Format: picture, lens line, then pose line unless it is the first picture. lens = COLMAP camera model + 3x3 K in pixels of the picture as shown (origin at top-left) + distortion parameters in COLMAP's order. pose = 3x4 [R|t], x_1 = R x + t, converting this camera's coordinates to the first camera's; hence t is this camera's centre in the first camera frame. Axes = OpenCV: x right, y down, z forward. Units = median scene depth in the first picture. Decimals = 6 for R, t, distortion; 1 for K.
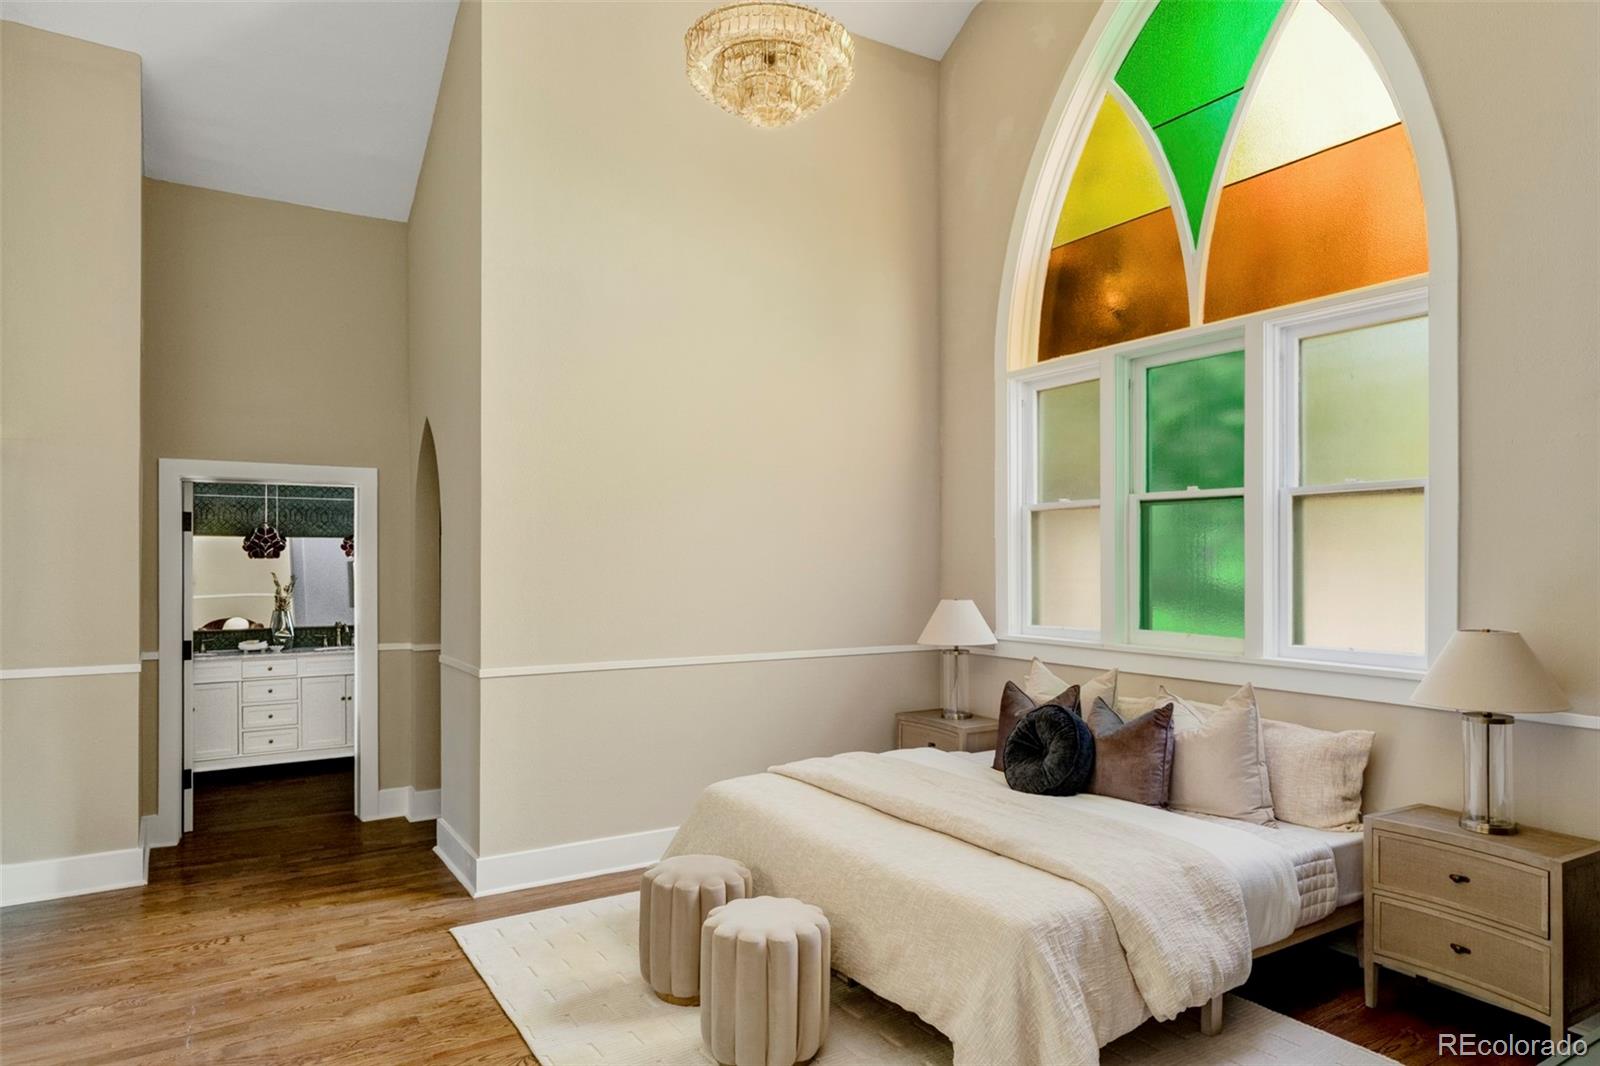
lens RADIAL K [[963.8, 0, 801.1], [0, 963.8, 549.0], [0, 0, 1]] dist [-0.001463, -0.000514]
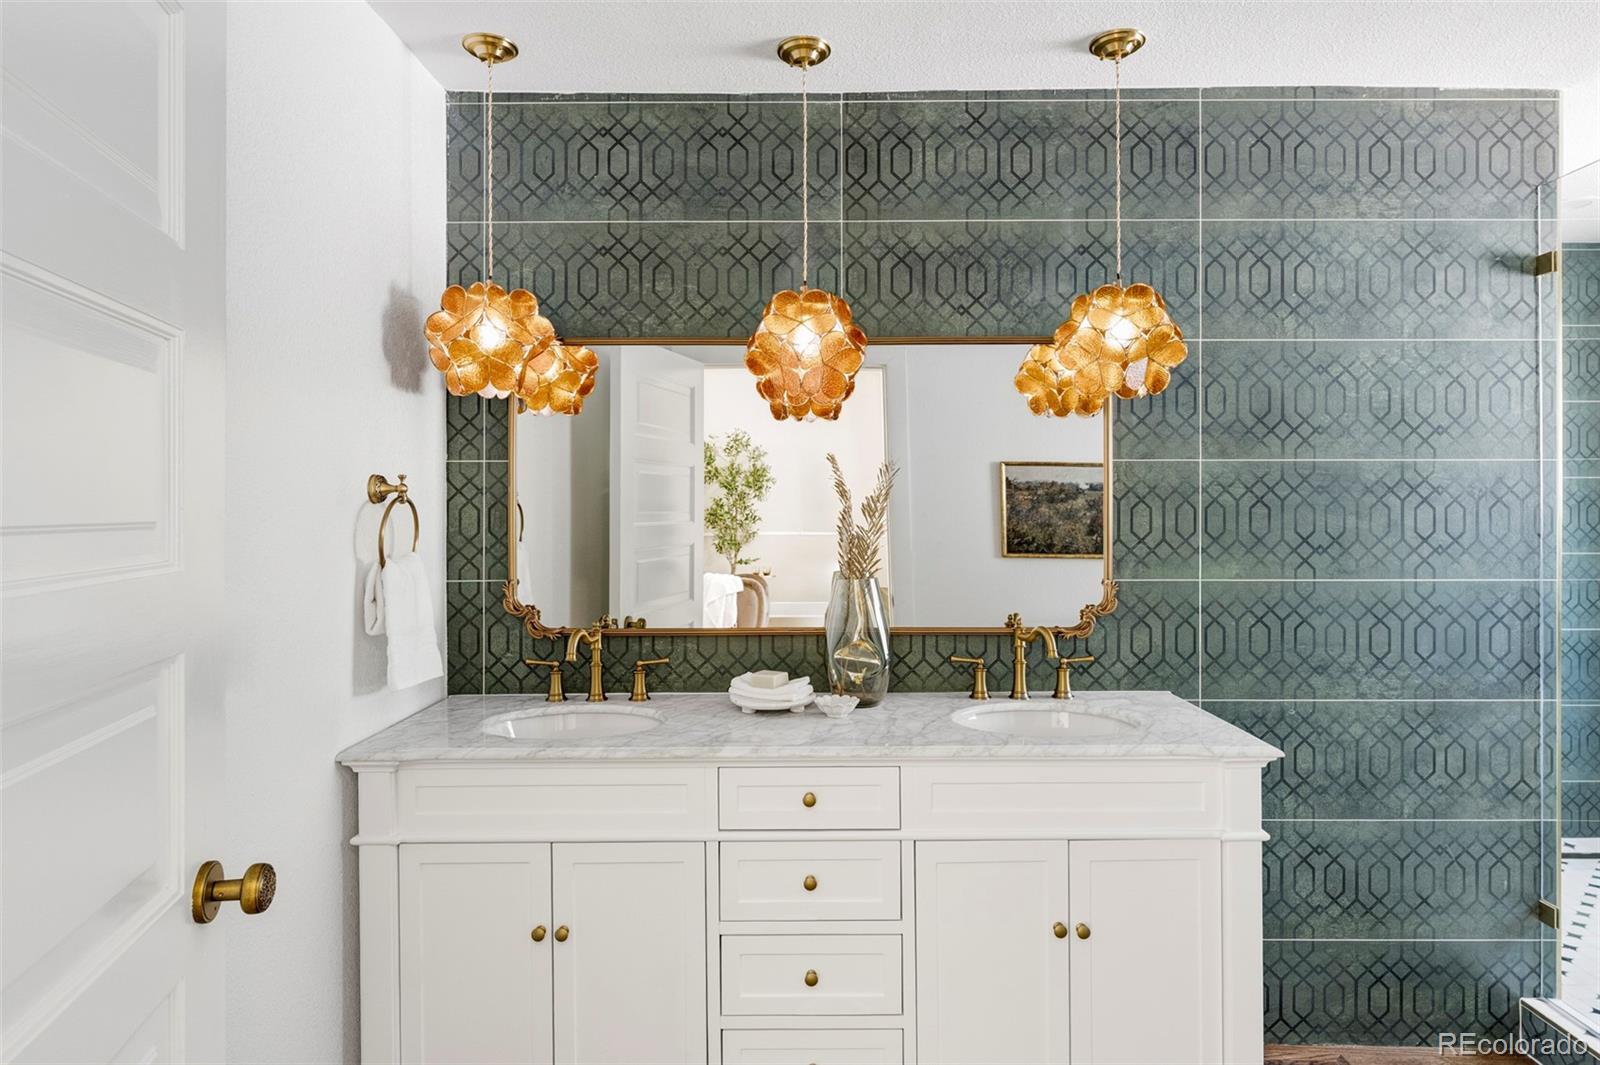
lens RADIAL K [[911.5, 0, 843.1], [0, 911.5, 506.1], [0, 0, 1]] dist [-0.000616, 0.005016]
pose [[0.858965, -0.000745, -0.512034, -0.391971], [0.004617, 0.999970, 0.006290, 0.039707], [0.512013, -0.007767, 0.858942, 0.746474]]
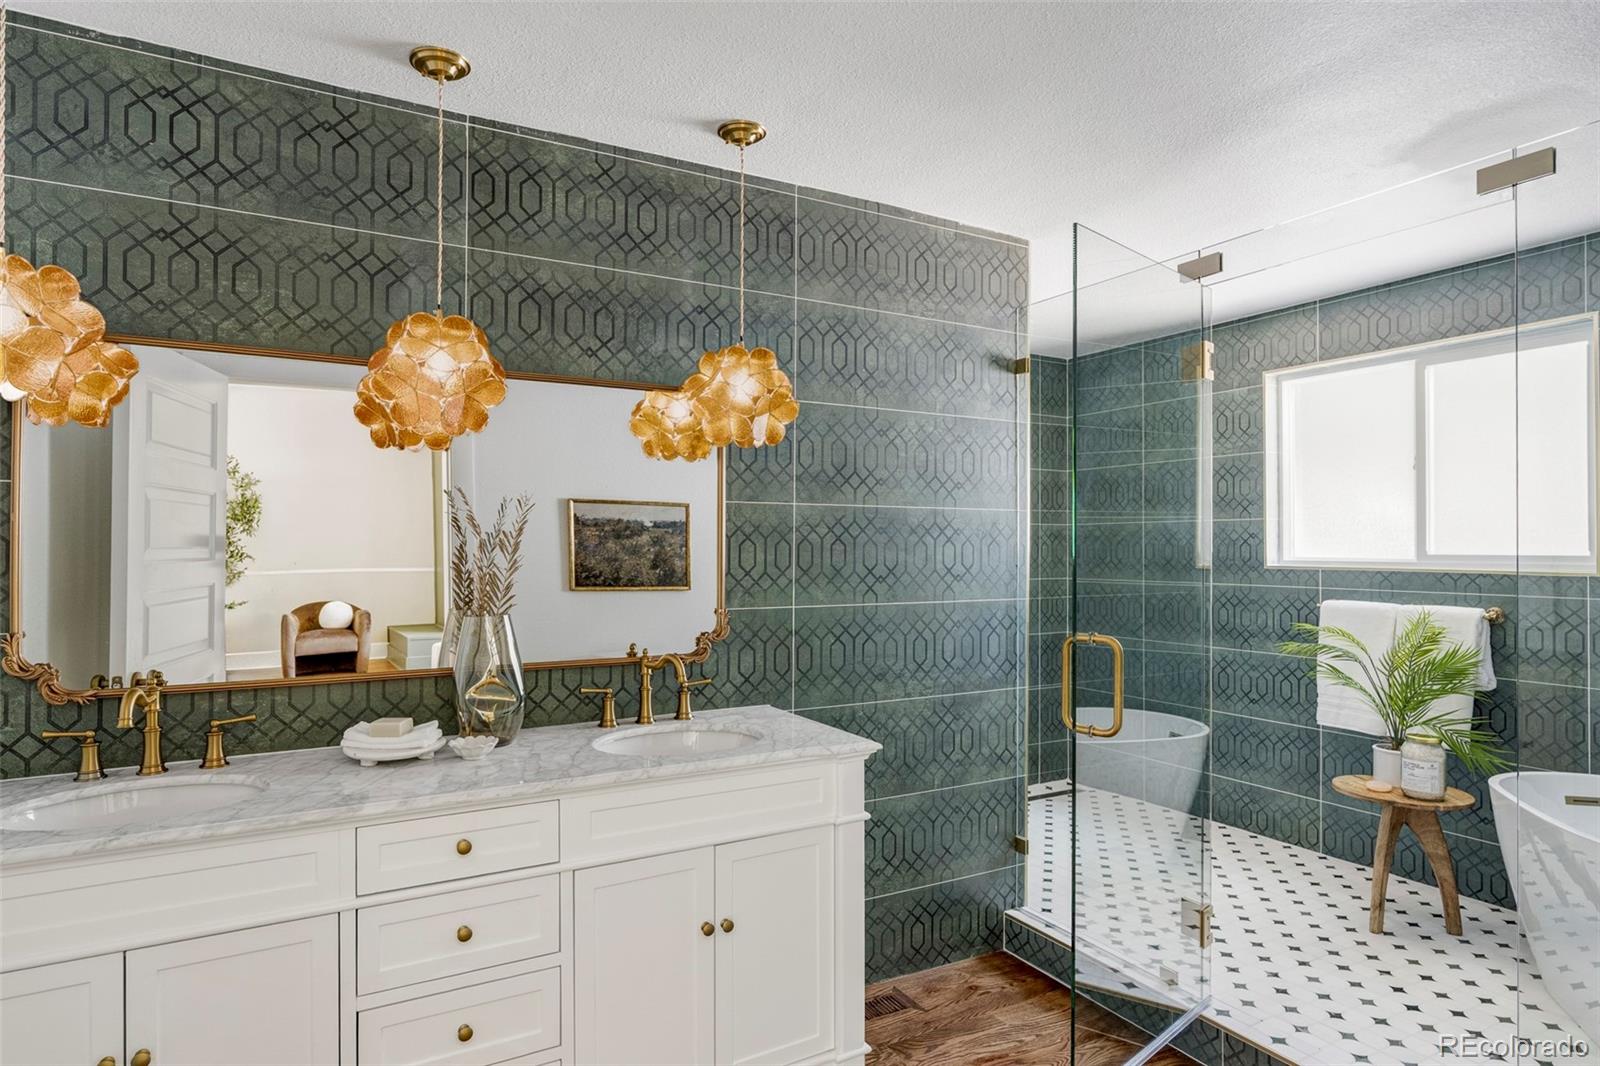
lens RADIAL K [[871.0, 0, 803.1], [0, 871.0, 538.5], [0, 0, 1]] dist [0.000907, 0.000836]
pose [[0.999236, 0.004801, -0.038775, -0.428181], [-0.004728, 0.999987, 0.001960, 0.039657], [0.038784, -0.001775, 0.999246, 0.730929]]
